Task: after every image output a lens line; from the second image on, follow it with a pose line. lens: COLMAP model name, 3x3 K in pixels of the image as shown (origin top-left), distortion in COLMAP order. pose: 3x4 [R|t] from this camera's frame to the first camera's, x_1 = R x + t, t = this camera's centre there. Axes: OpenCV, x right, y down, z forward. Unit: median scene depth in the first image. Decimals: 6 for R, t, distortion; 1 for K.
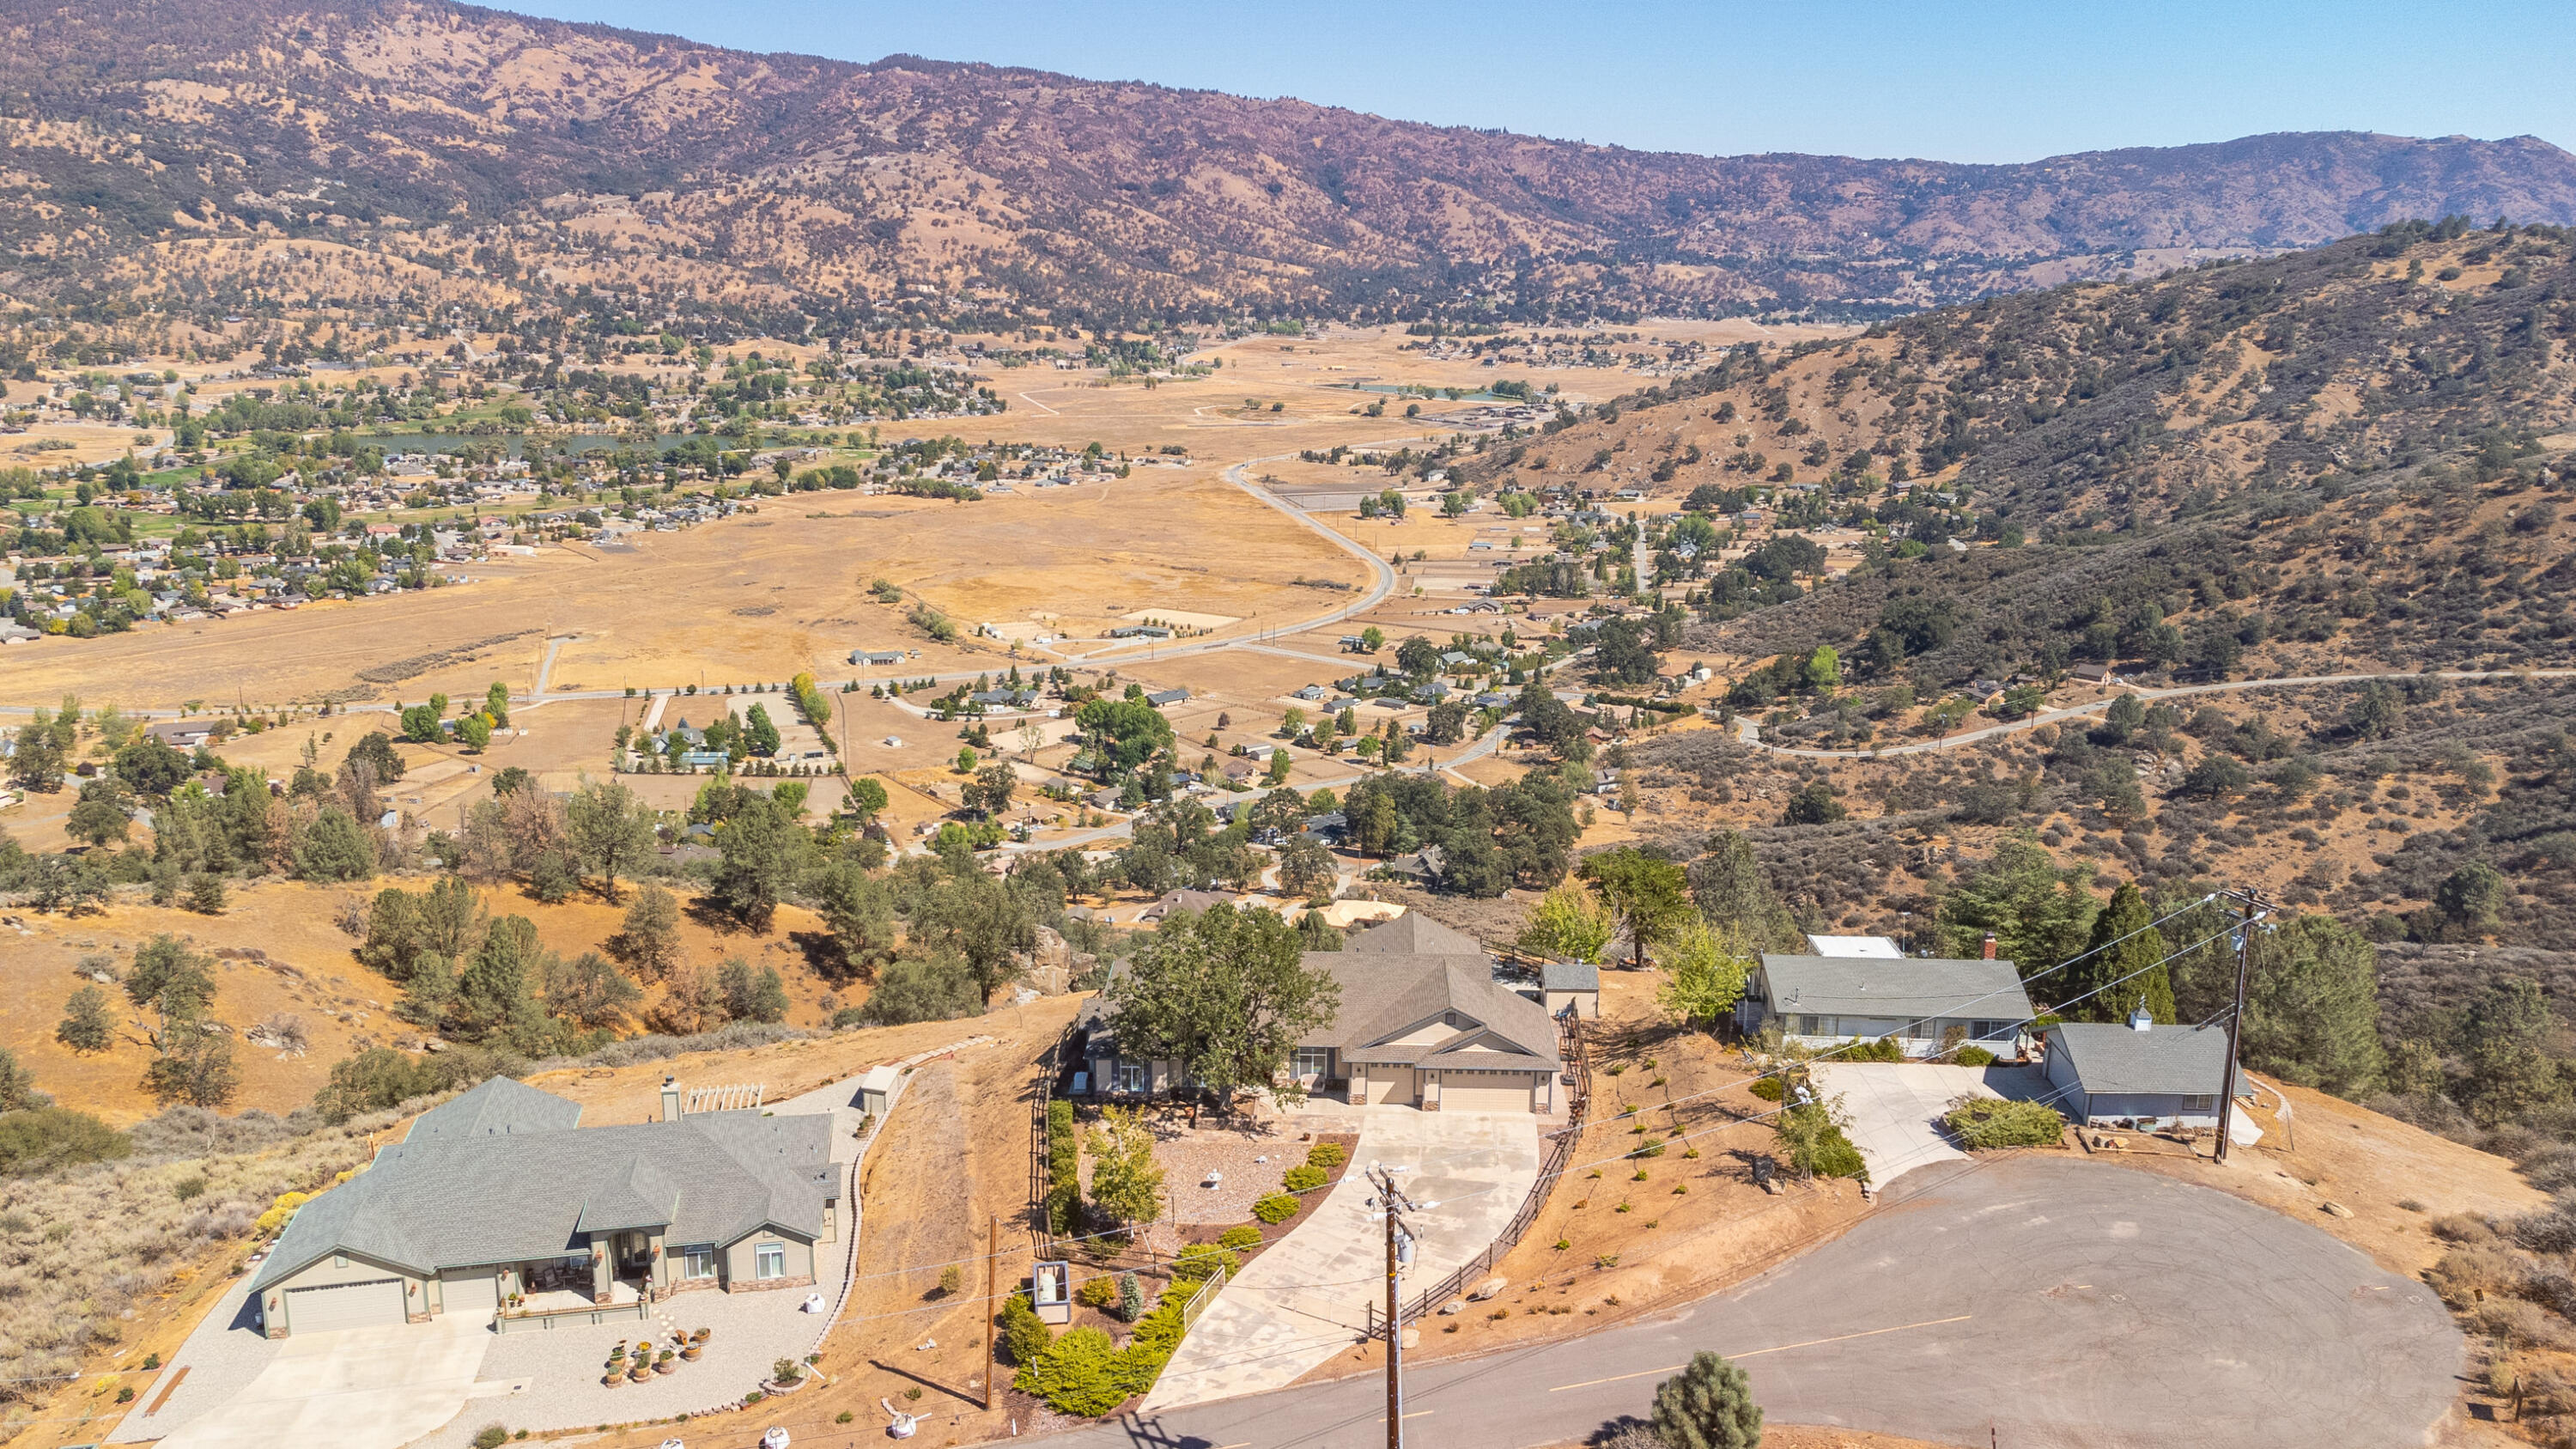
lens RADIAL K [[1967.1, 0, 1329.2], [0, 1967.1, 727.7], [0, 0, 1]] dist [0.028374, 0.059730]
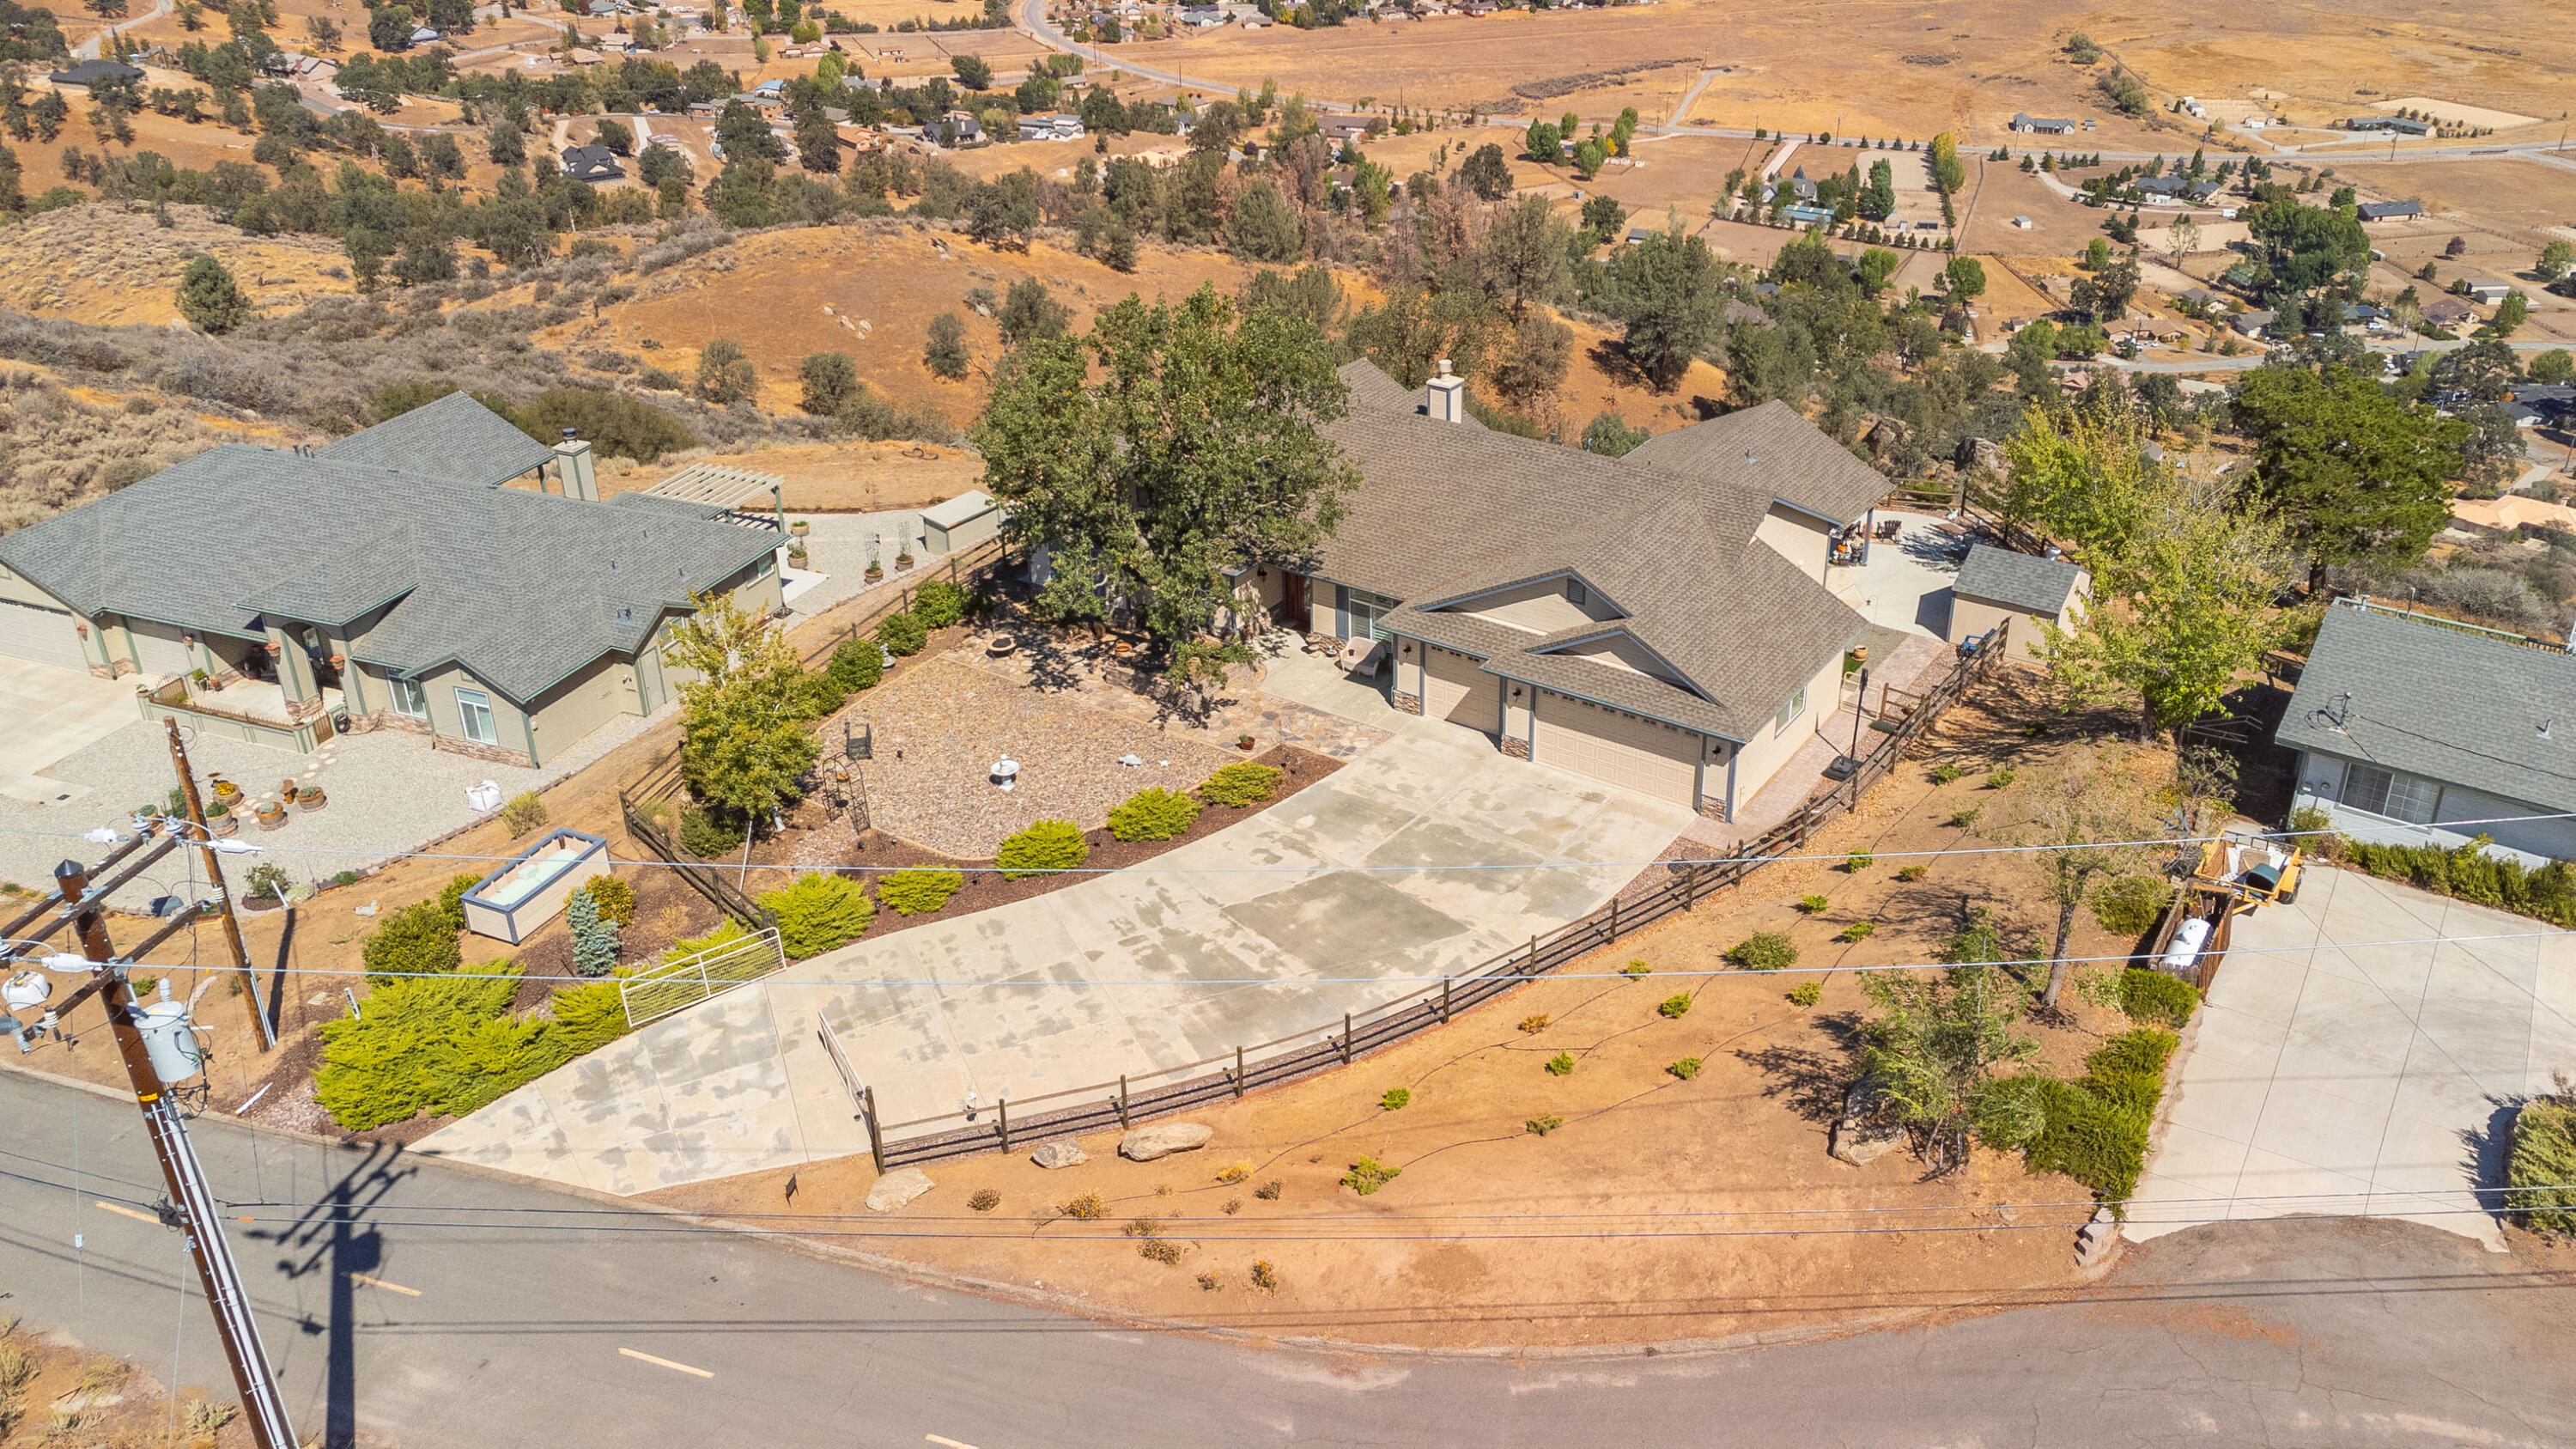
lens RADIAL K [[2089.6, 0, 1416.1], [0, 2089.6, 694.0], [0, 0, 1]] dist [0.003147, 0.094002]
pose [[0.850349, 0.233782, -0.471436, 0.032200], [-0.123099, 0.959411, 0.253727, 0.005070], [0.511618, -0.157723, 0.844613, 0.060677]]
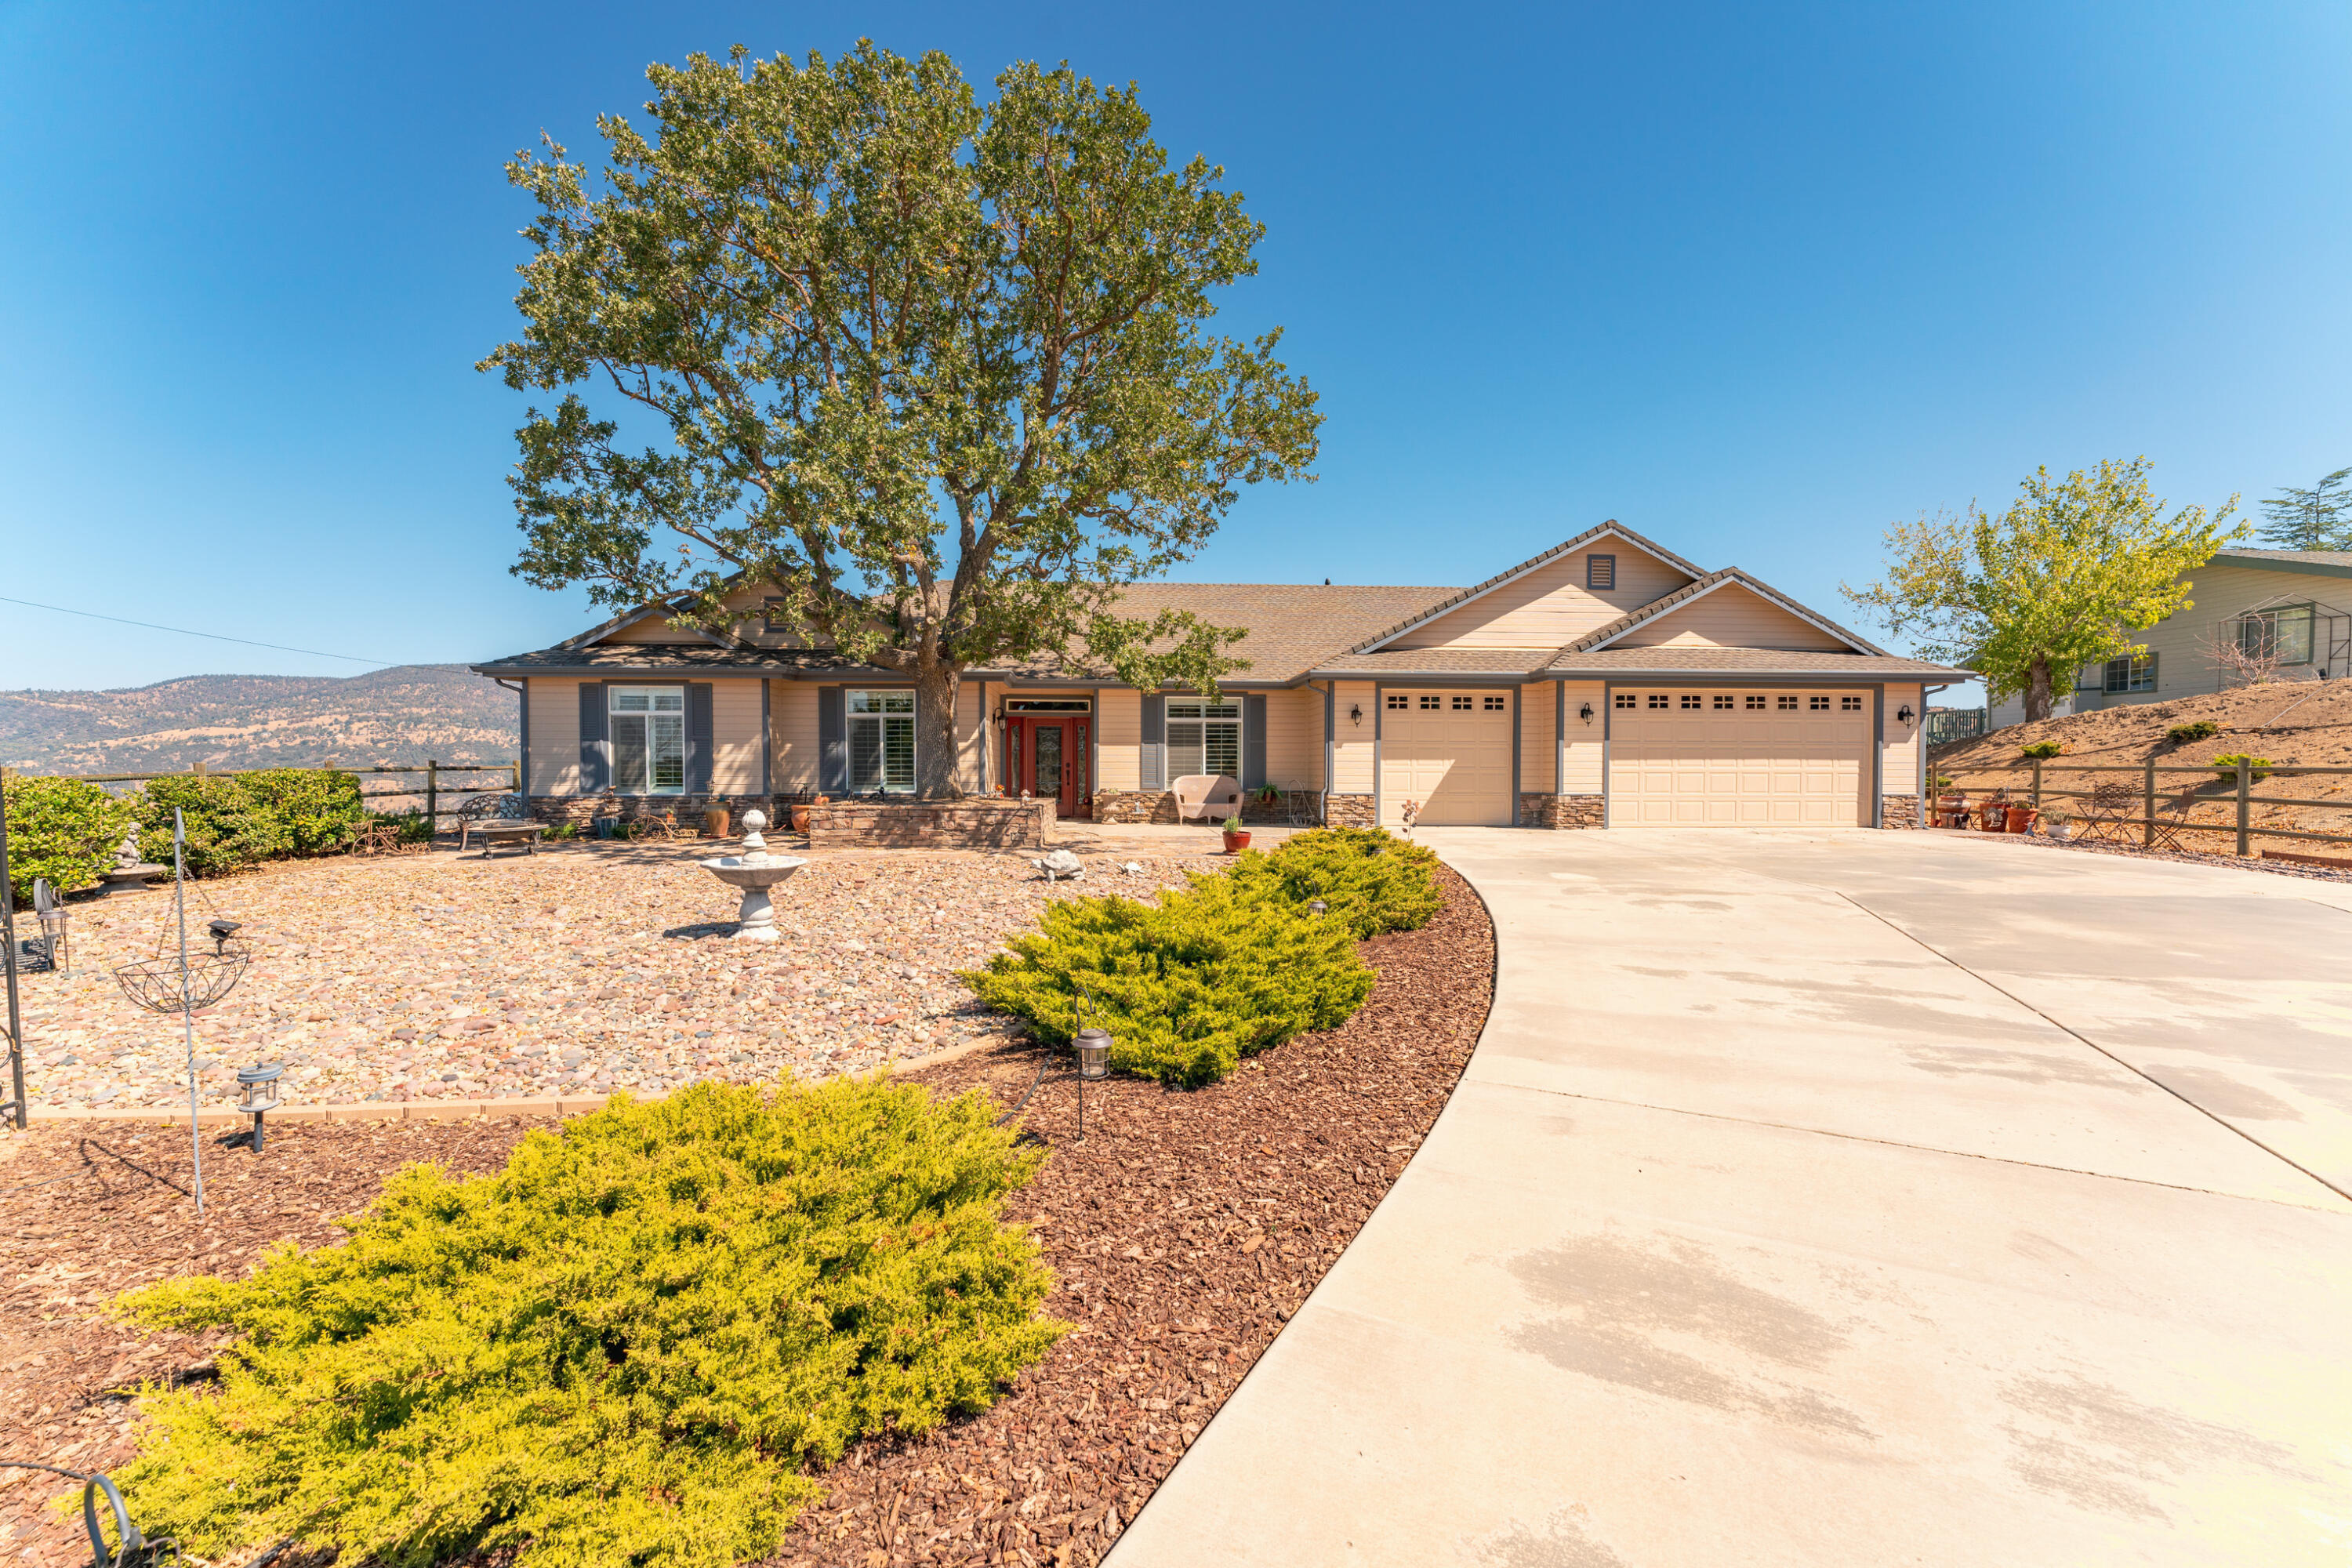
lens RADIAL K [[944.4, 0, 1176.0], [0, 944.4, 784.0], [0, 0, 1]] dist [-0.001426, -0.000066]
pose [[0.996068, -0.014330, 0.087424, -0.003274], [0.035013, 0.970166, -0.239900, 0.025428], [-0.081378, 0.242018, 0.966853, 0.097513]]
